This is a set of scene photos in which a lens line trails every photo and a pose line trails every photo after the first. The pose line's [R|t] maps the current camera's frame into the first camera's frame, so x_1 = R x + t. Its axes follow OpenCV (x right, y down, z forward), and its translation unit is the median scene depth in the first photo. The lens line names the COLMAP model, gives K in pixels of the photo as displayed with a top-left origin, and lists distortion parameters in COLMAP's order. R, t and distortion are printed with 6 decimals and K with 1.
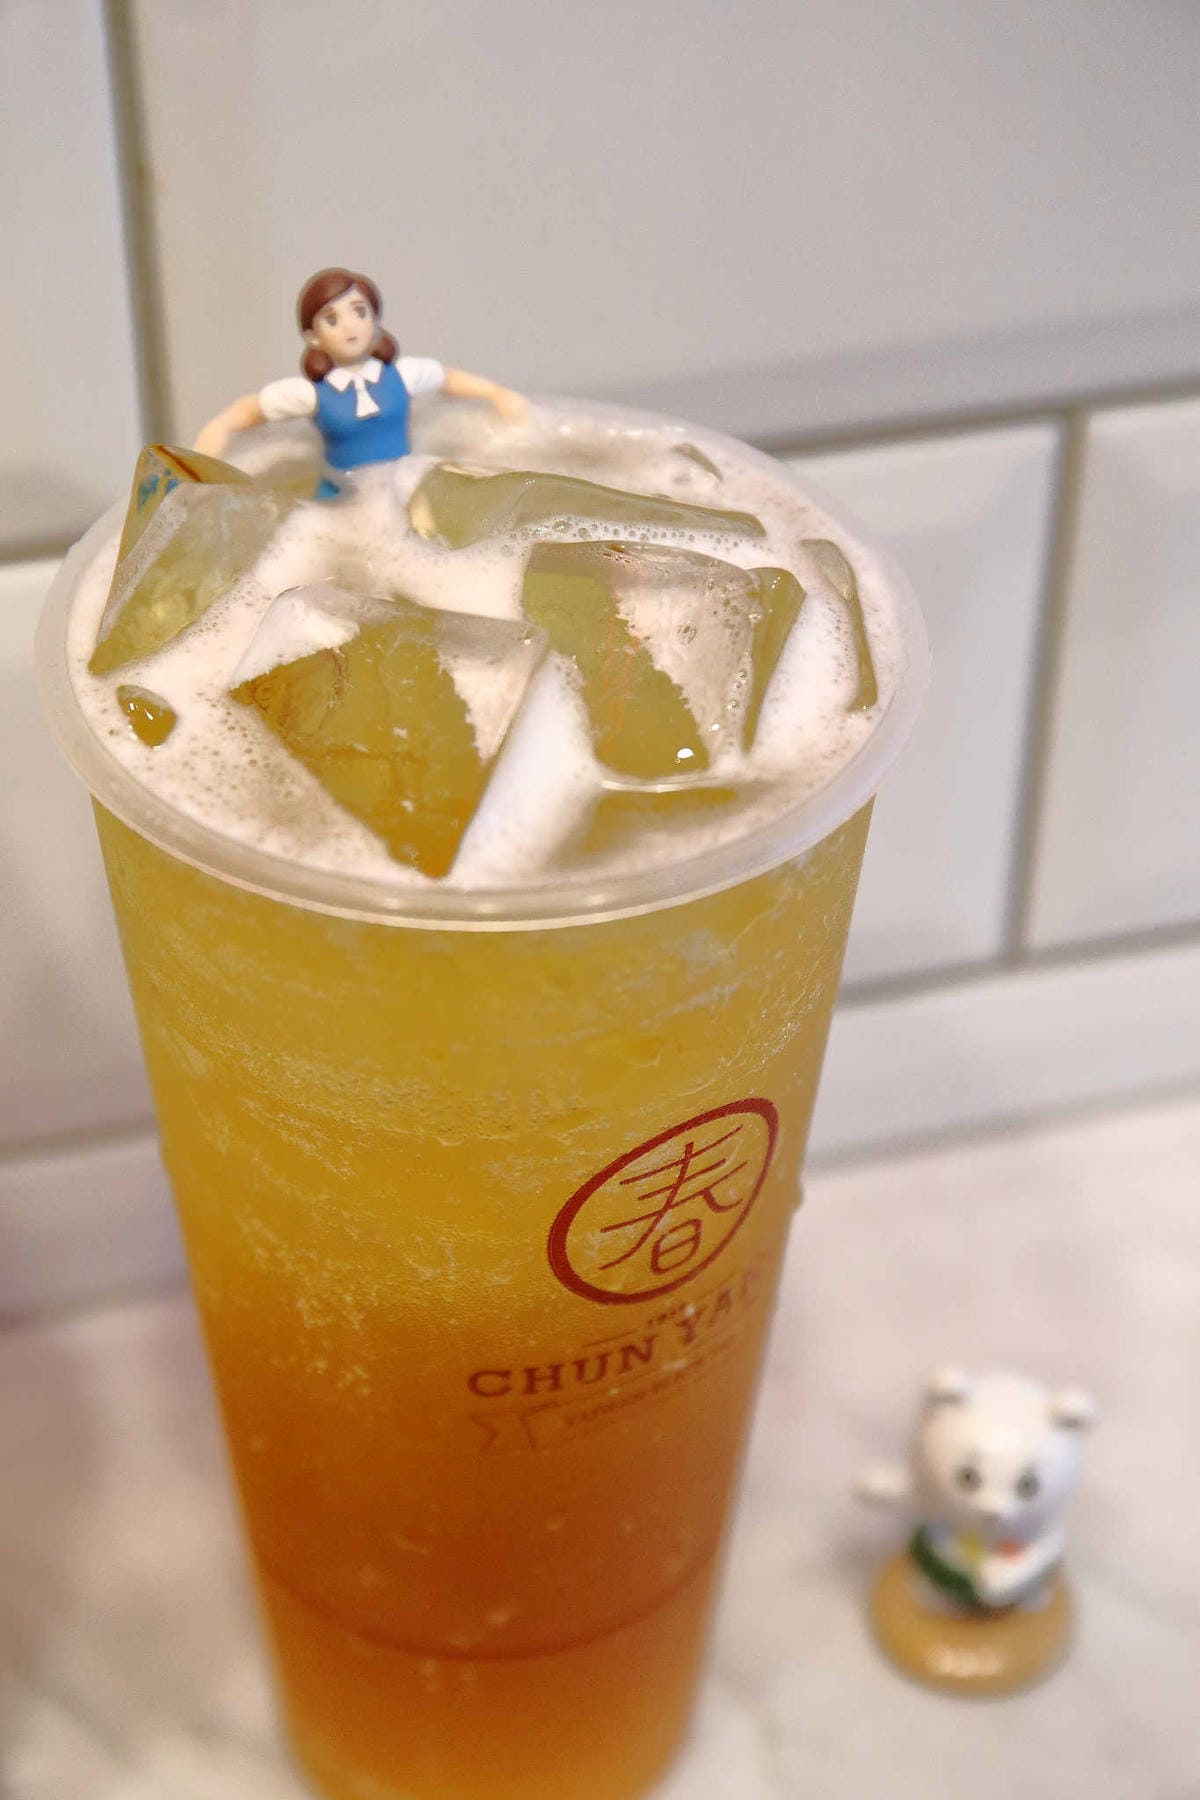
lens RADIAL K [[3226.4, 0, 600.0], [0, 3226.4, 900.0], [0, 0, 1]] dist [-0.005865, 1.478681]
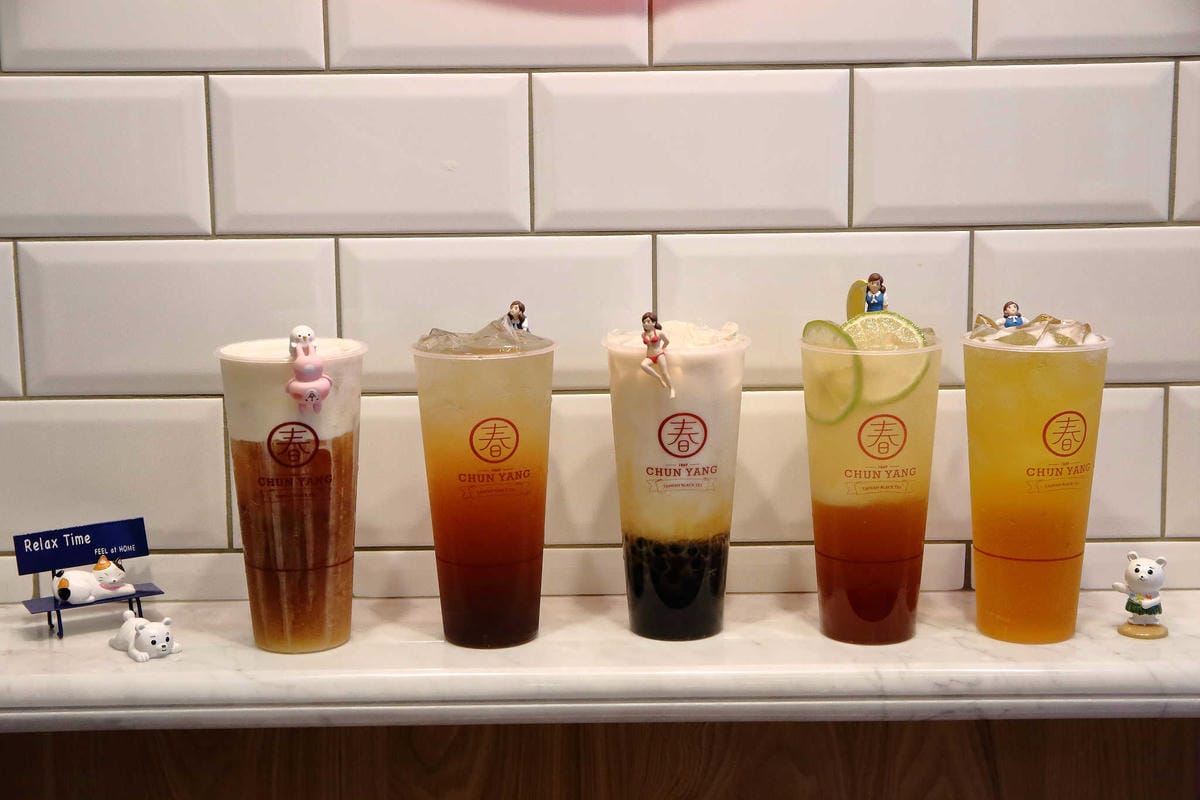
lens RADIAL K [[1695.7, 0, 600.0], [0, 1695.7, 400.0], [0, 0, 1]] dist [0.016836, 0.180944]
pose [[0.962006, 0.018009, -0.272434, 0.045620], [-0.153784, 0.860224, -0.486173, 1.664400], [0.225599, 0.509598, 0.830310, -1.713984]]
